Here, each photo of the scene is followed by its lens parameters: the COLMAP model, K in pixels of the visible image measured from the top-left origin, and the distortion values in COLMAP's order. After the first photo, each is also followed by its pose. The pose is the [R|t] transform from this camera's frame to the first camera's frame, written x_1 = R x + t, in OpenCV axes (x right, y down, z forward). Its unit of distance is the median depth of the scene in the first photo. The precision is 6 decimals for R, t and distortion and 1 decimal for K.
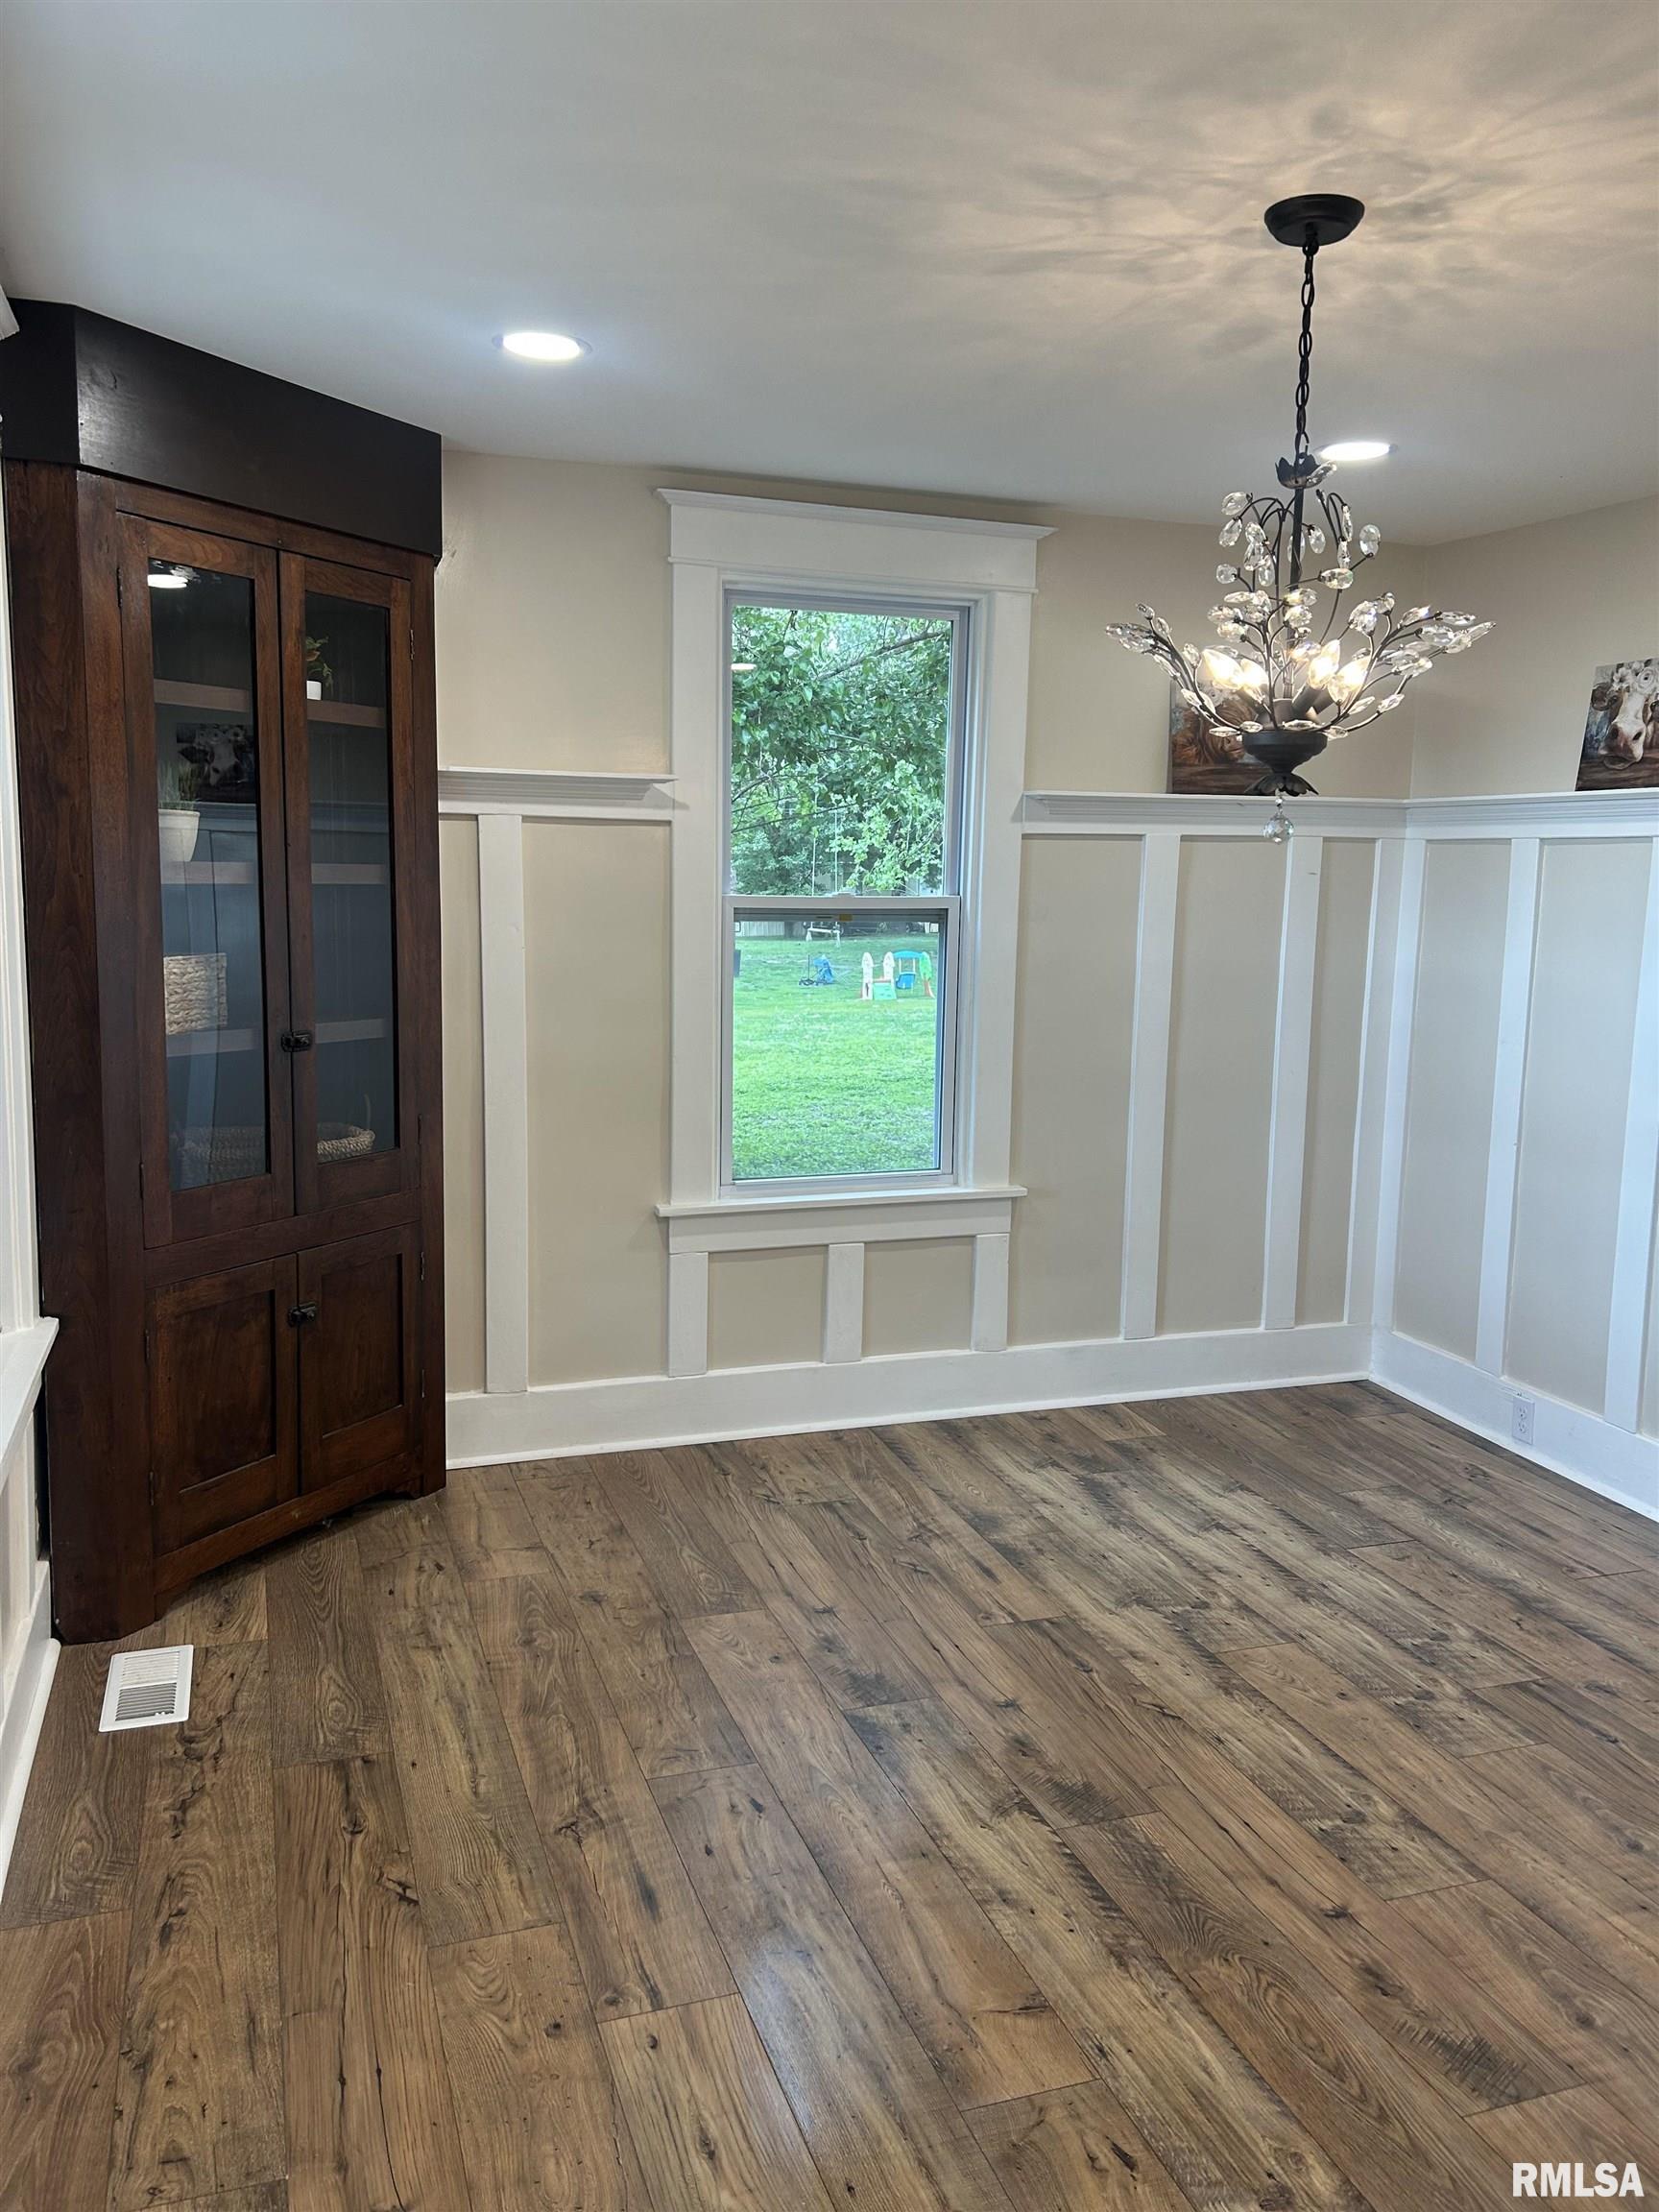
lens RADIAL K [[1664.5, 0, 829.5], [0, 1664.5, 1106.0], [0, 0, 1]] dist [-0.001181, -0.007132]
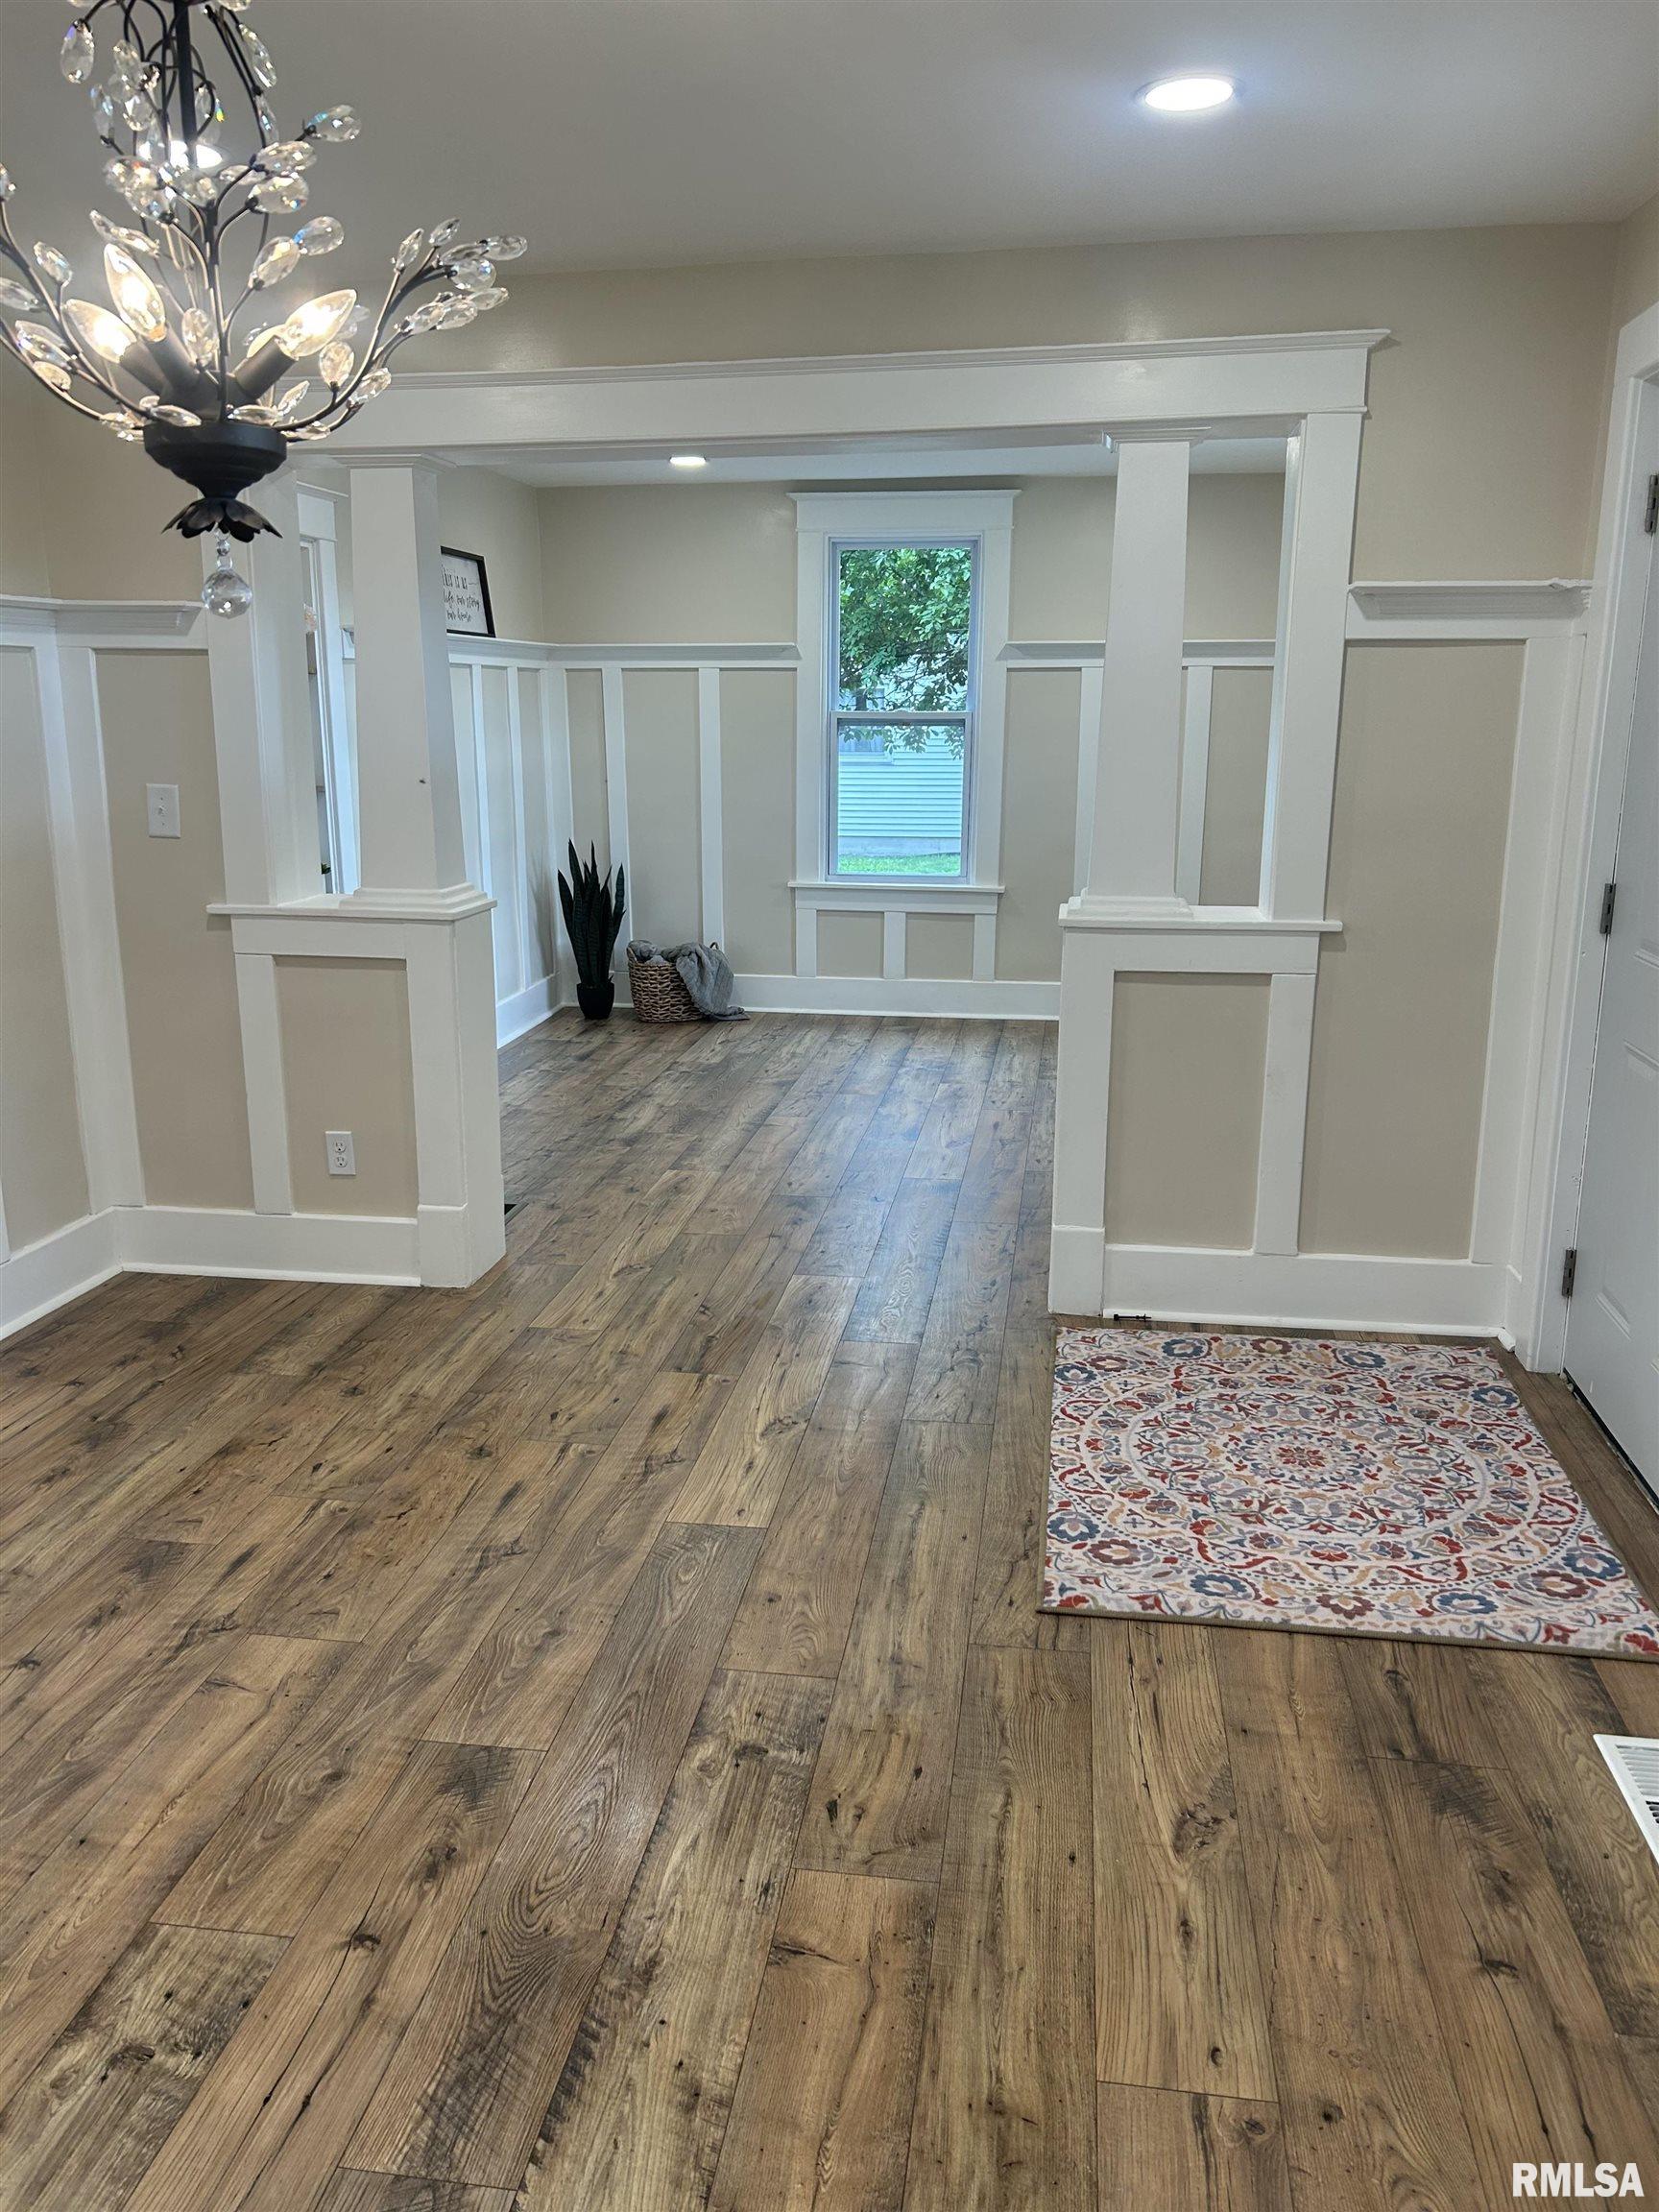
lens RADIAL K [[1672.1, 0, 829.5], [0, 1672.1, 1106.0], [0, 0, 1]] dist [0.021723, -0.003090]
pose [[-0.886808, -0.124537, 0.445042, -0.245870], [0.047470, 0.933365, 0.355776, -0.211838], [-0.459694, 0.336631, -0.821804, 1.576297]]
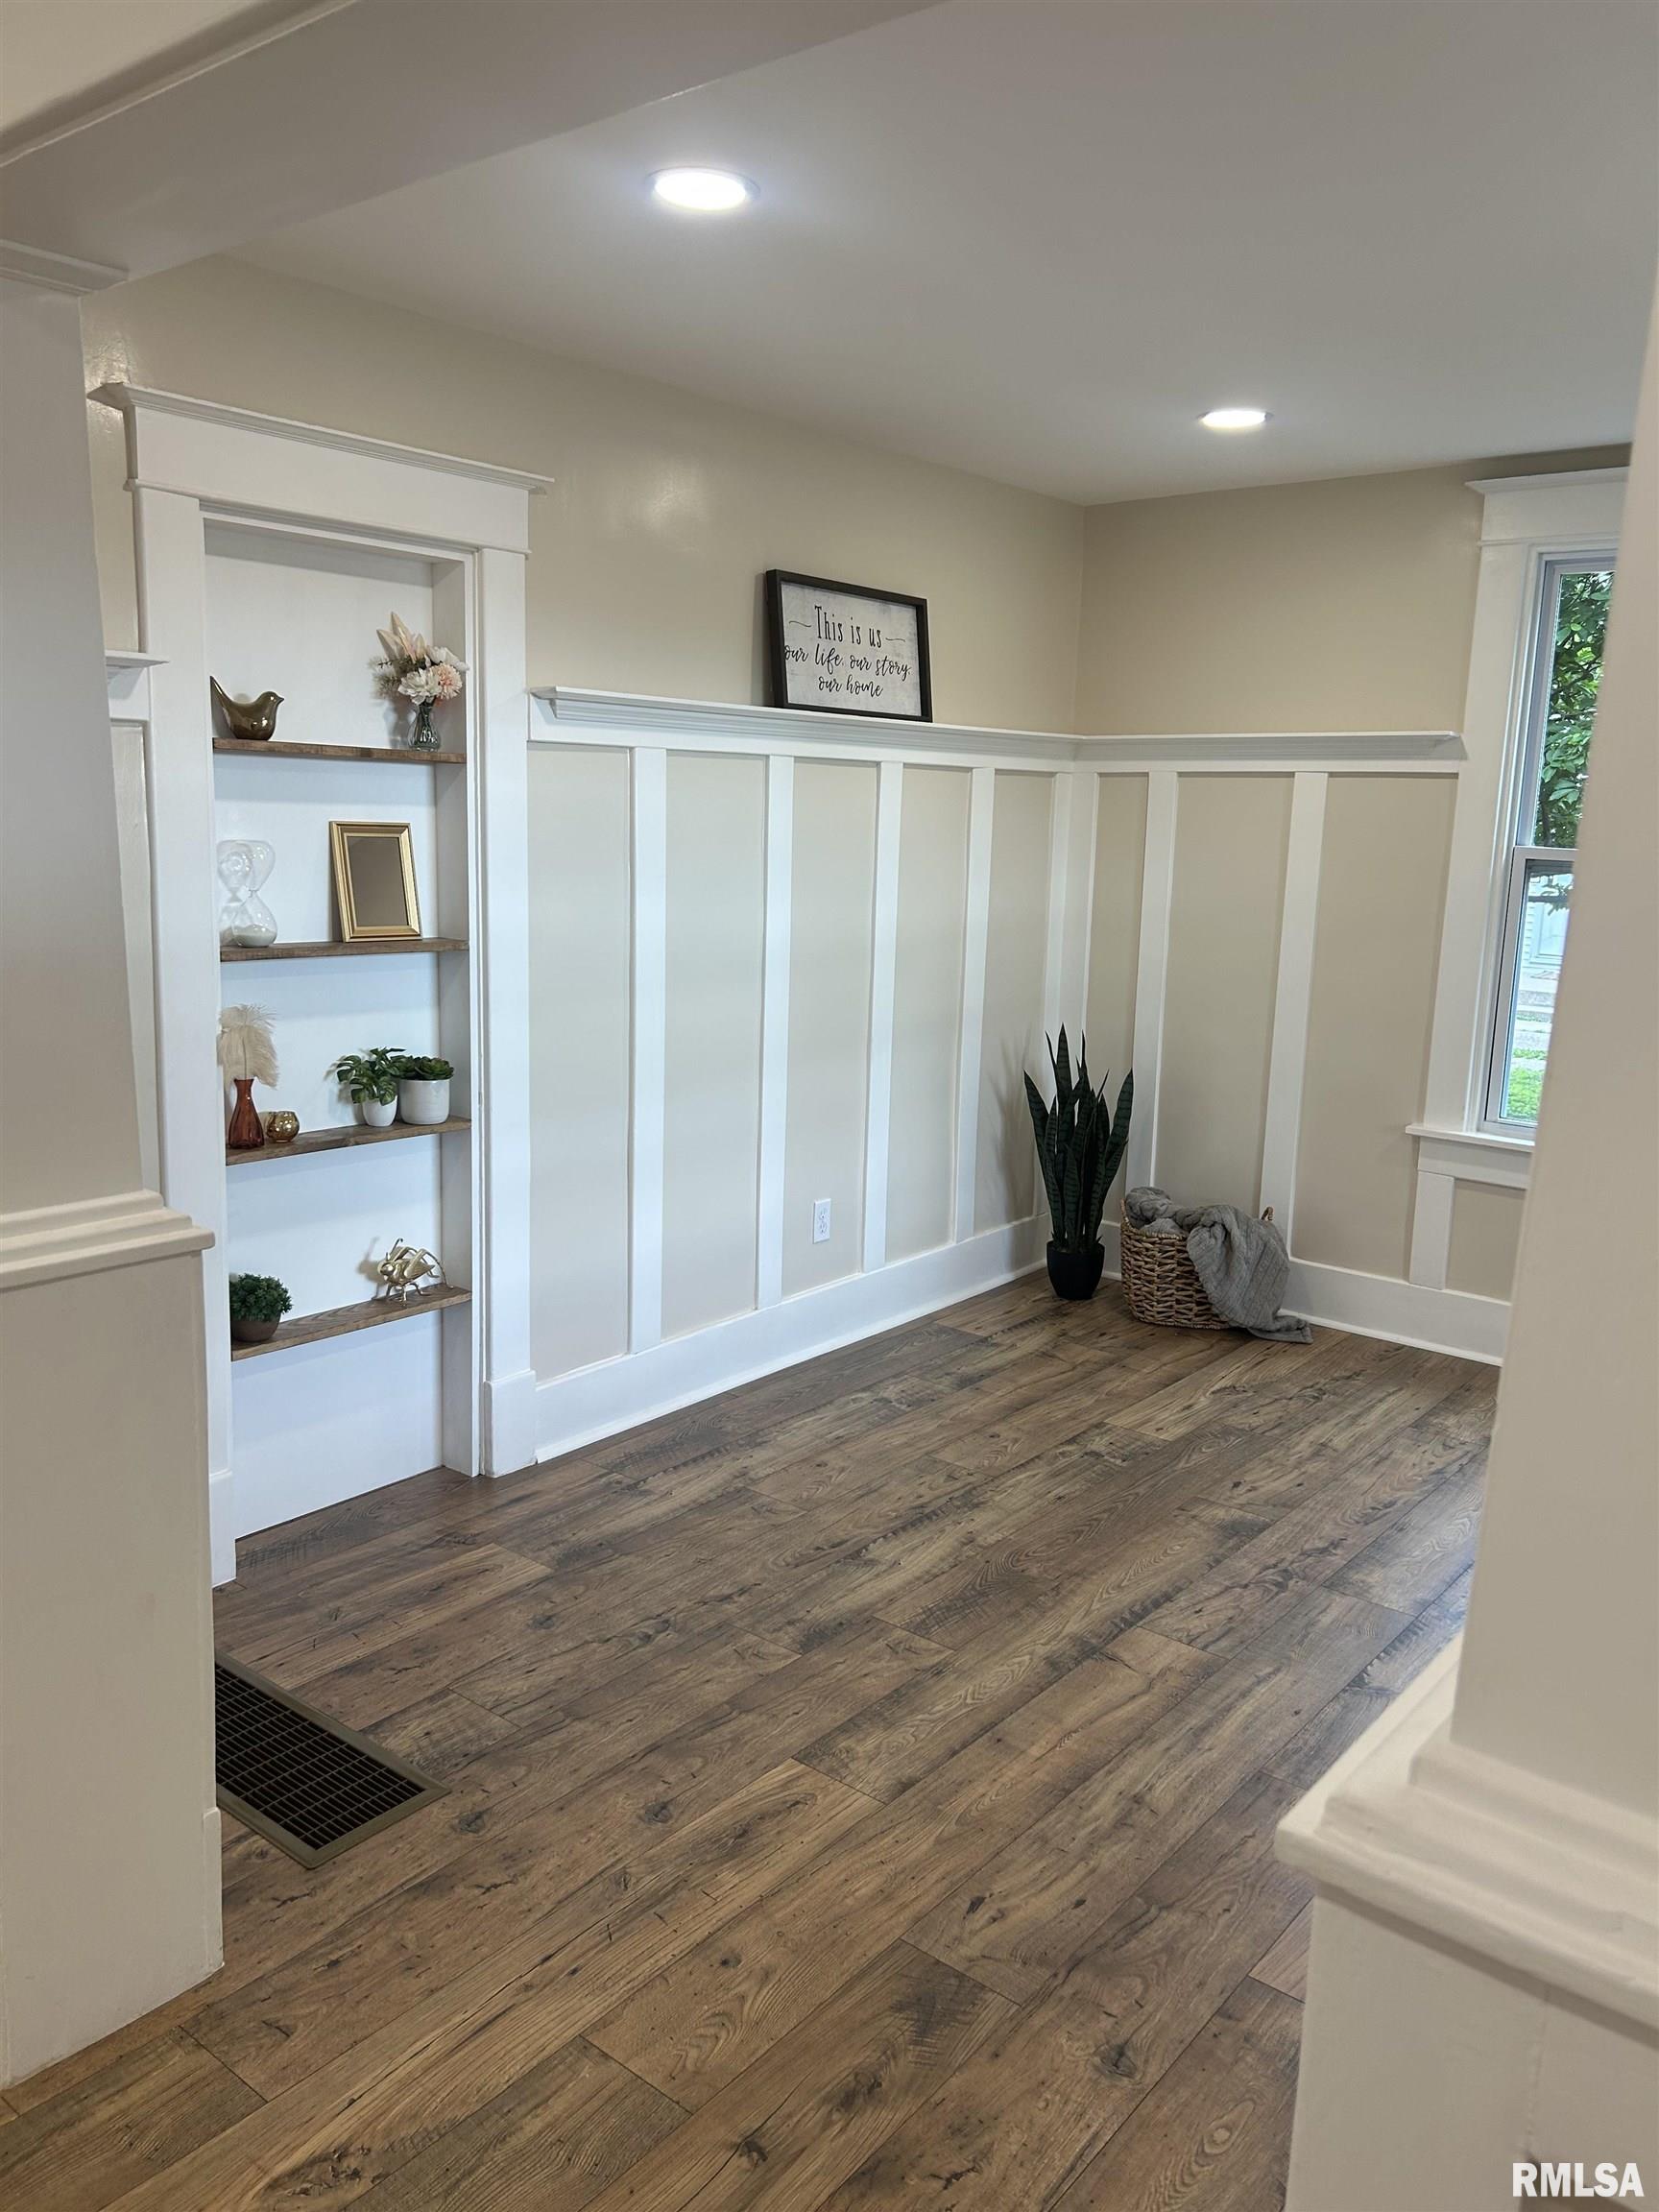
lens RADIAL K [[1636.7, 0, 824.1], [0, 1636.7, 1072.8], [0, 0, 1]] dist [0.082688, -0.121451]
pose [[-0.521760, -0.164683, 0.837046, -0.138449], [0.079111, 0.967622, 0.239686, -0.155476], [-0.849416, 0.191278, -0.491839, 1.166087]]
